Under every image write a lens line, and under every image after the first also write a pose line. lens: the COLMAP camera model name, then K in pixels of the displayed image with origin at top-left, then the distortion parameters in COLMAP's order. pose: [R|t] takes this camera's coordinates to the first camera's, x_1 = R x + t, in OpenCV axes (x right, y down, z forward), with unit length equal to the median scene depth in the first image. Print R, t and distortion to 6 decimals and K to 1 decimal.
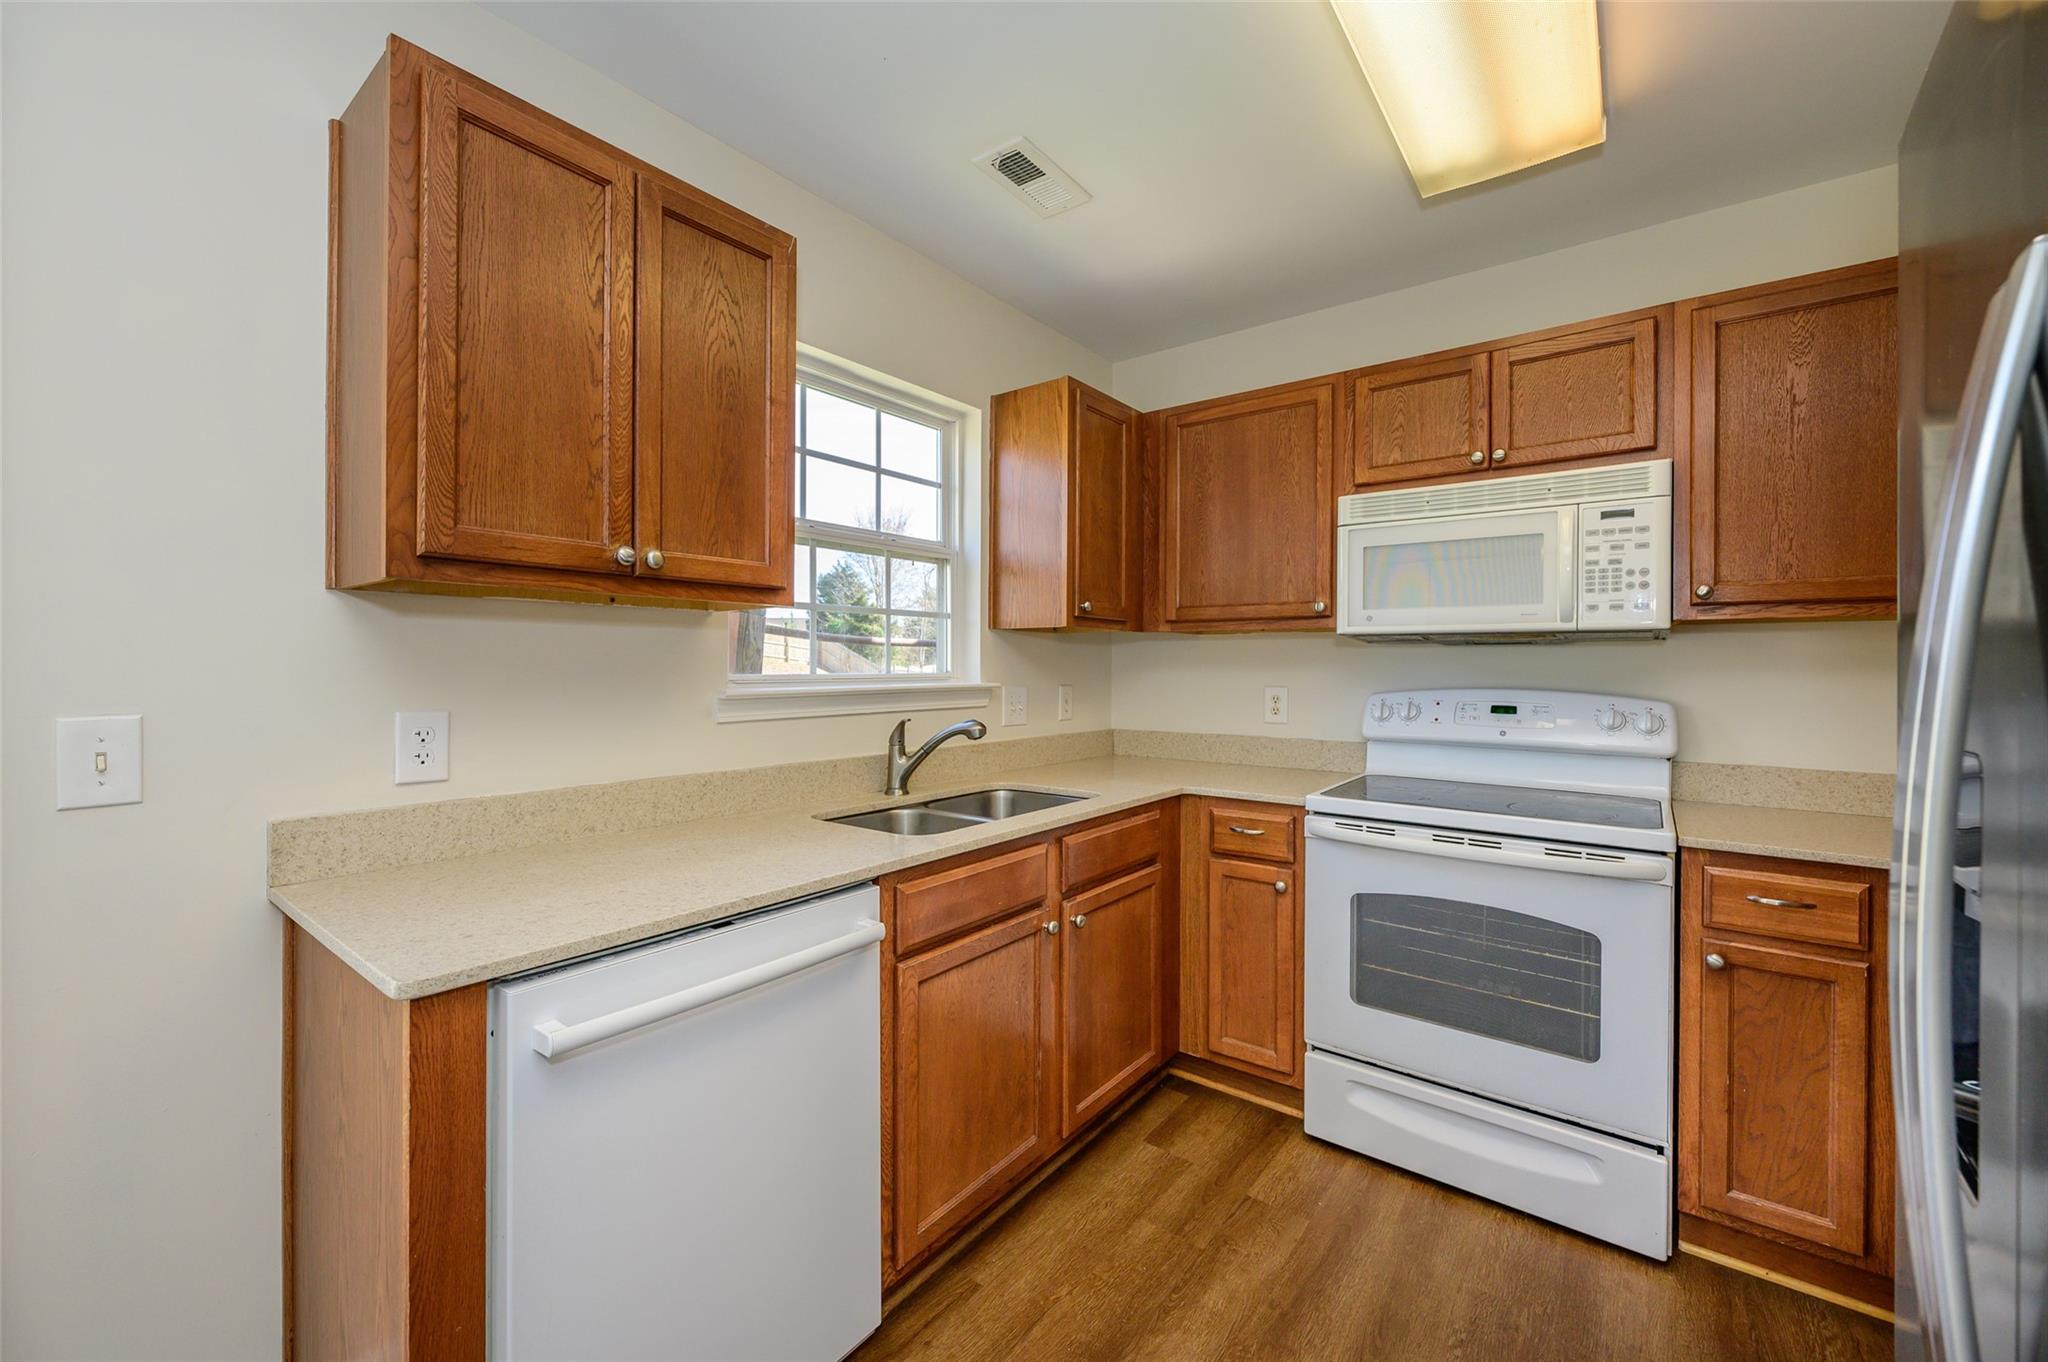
lens RADIAL K [[812.8, 0, 1018.8], [0, 812.8, 666.6], [0, 0, 1]] dist [-0.002152, 0.000238]
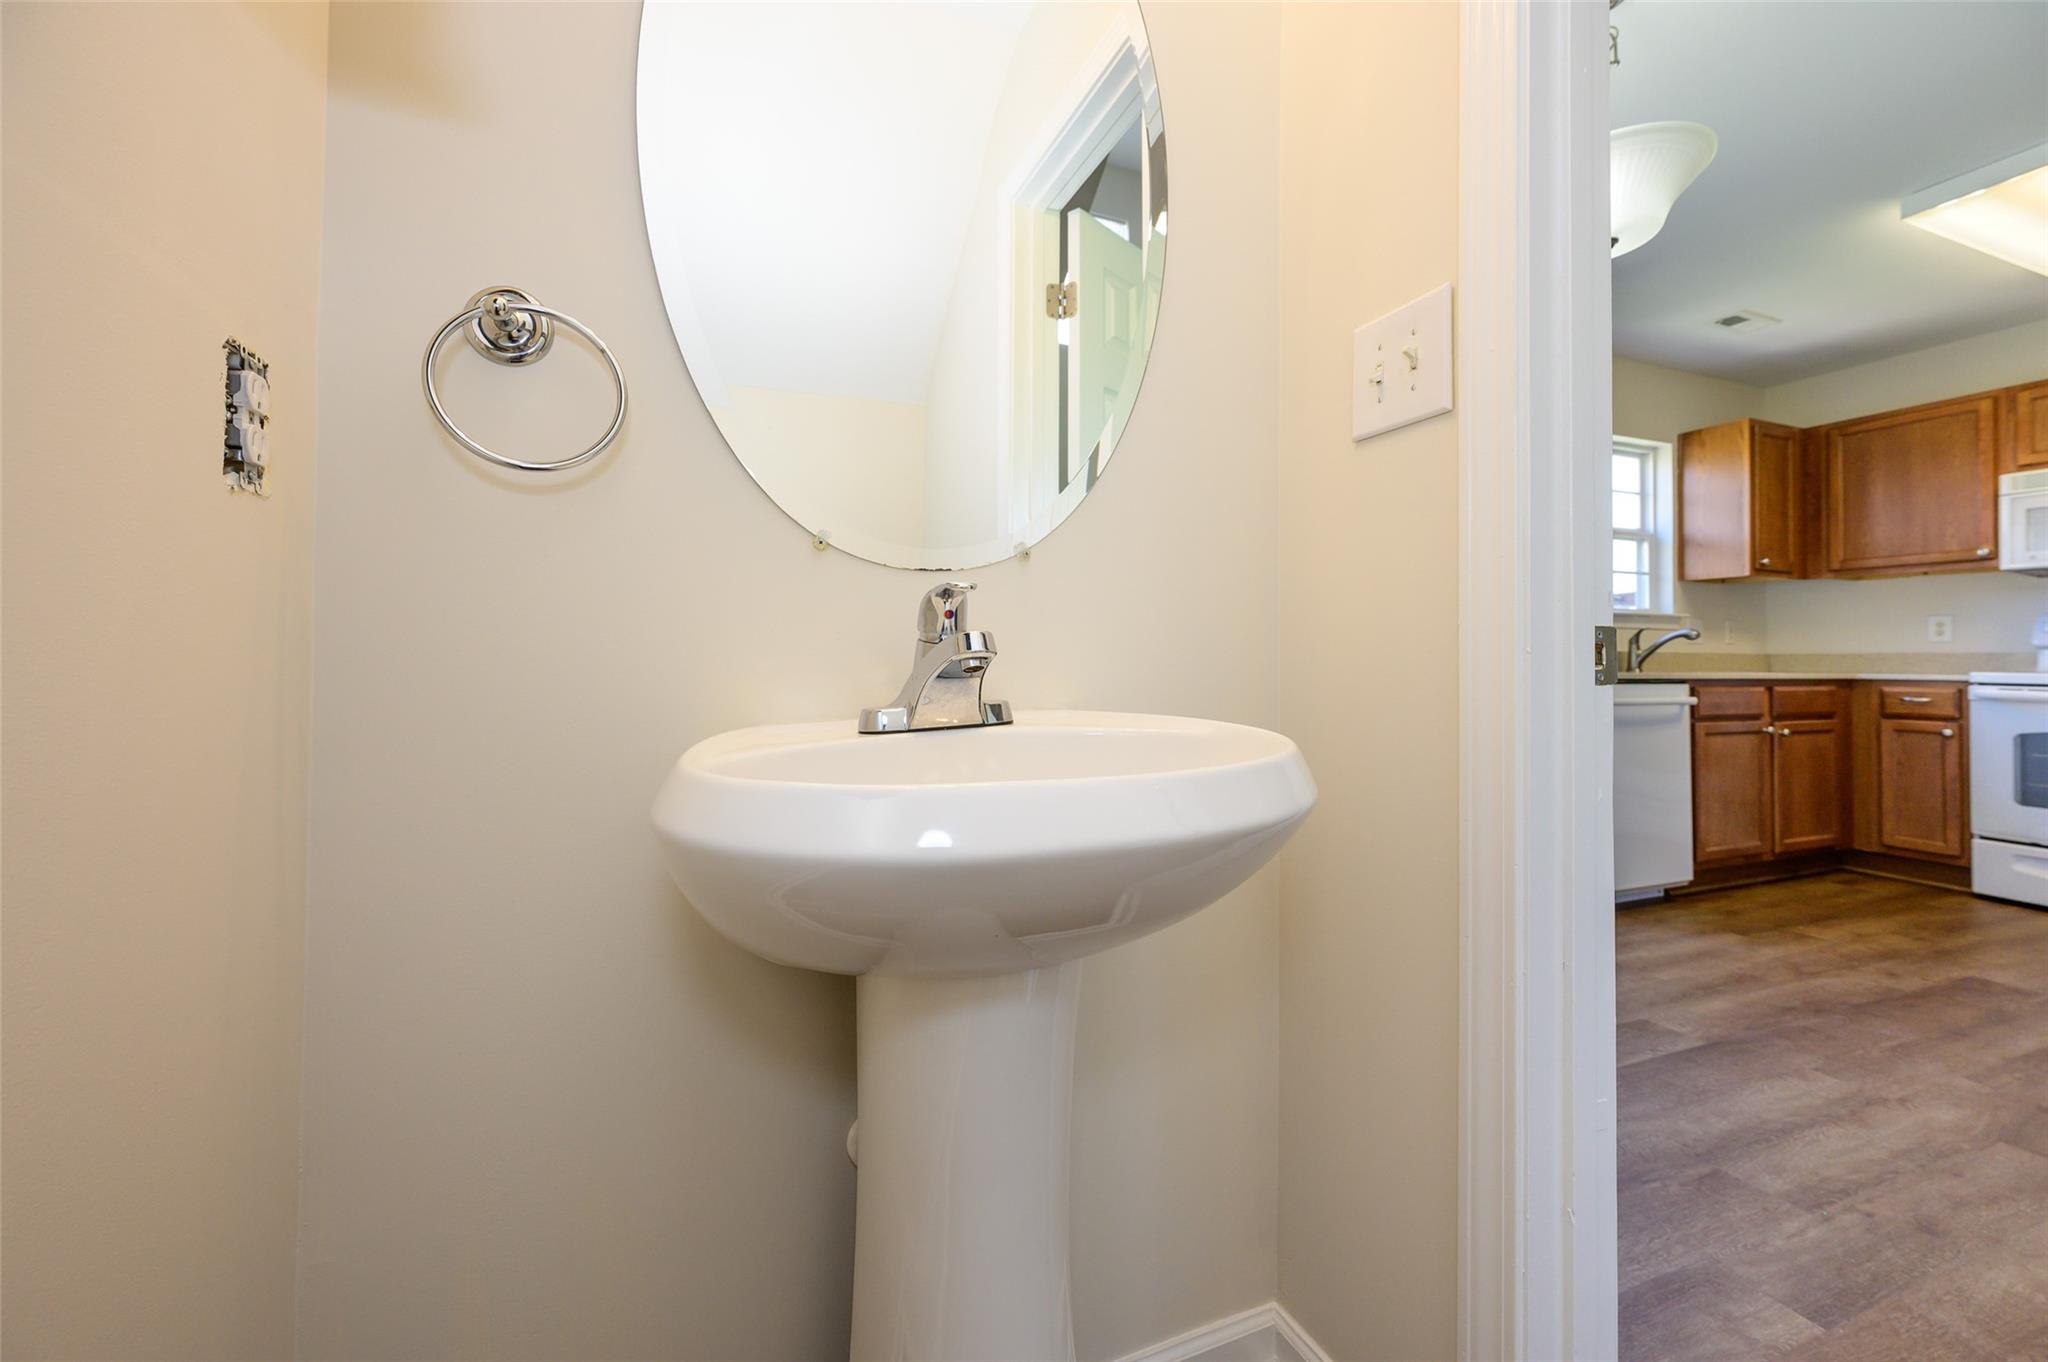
lens RADIAL K [[812.8, 0, 1014.8], [0, 812.8, 645.5], [0, 0, 1]] dist [-0.002152, 0.000238]
pose [[0.857688, -0.005117, -0.514145, -0.416936], [-0.007083, 0.999738, -0.021765, 0.154189], [0.514122, 0.022309, 0.857427, -1.271966]]
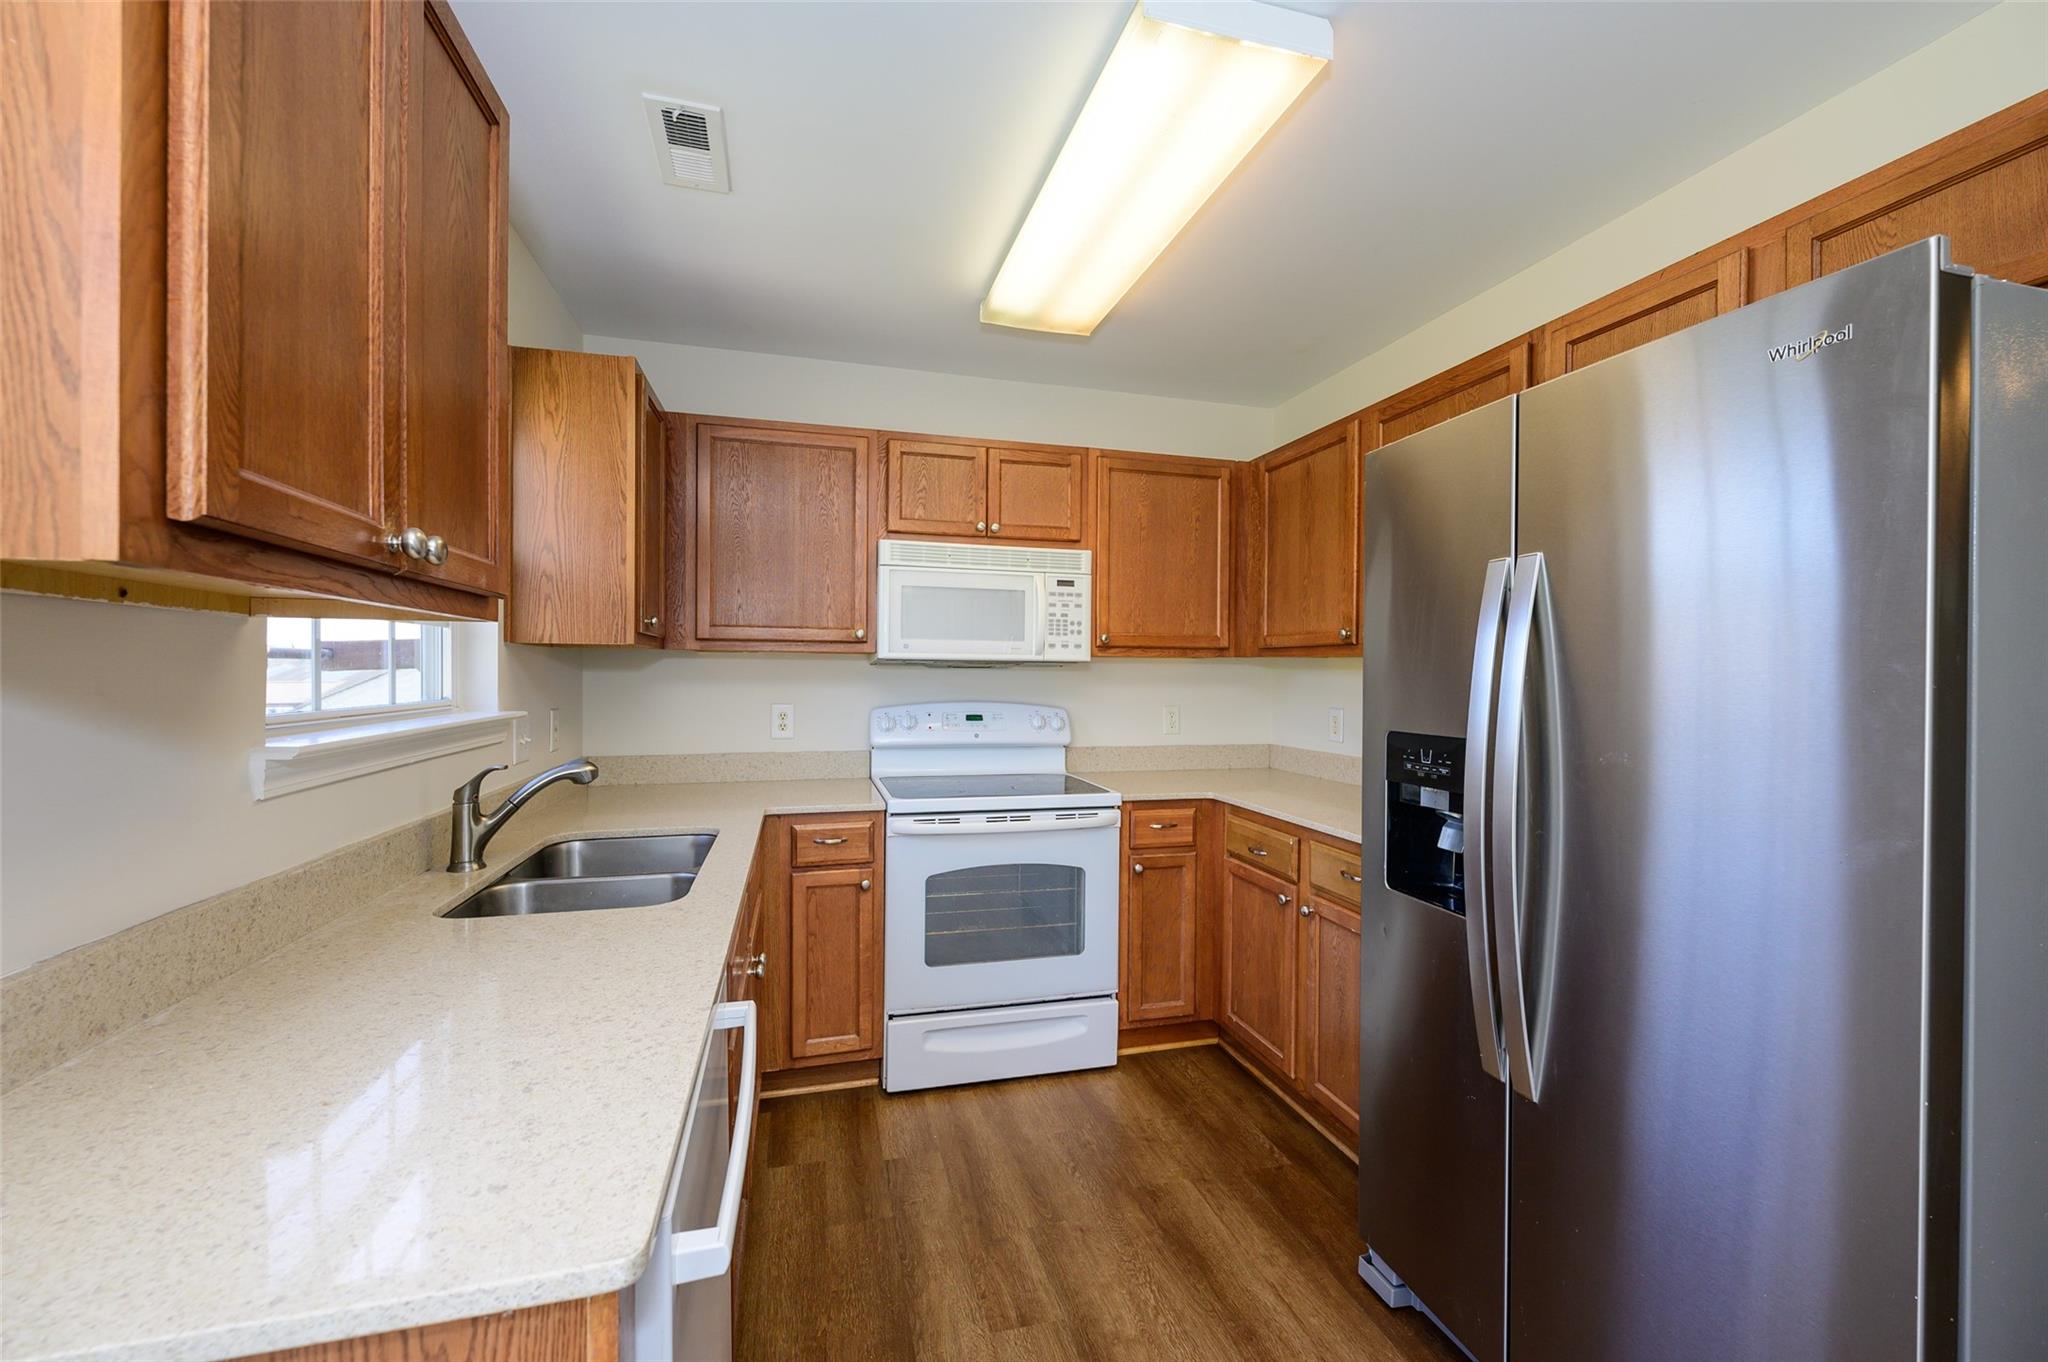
lens RADIAL K [[812.8, 0, 1019.5], [0, 812.8, 679.3], [0, 0, 1]] dist [-0.002152, 0.000238]
pose [[0.601593, -0.006570, 0.798776, -0.455570], [-0.003589, 0.999934, 0.010928, -0.026449], [-0.798795, -0.009442, 0.601530, 0.163368]]
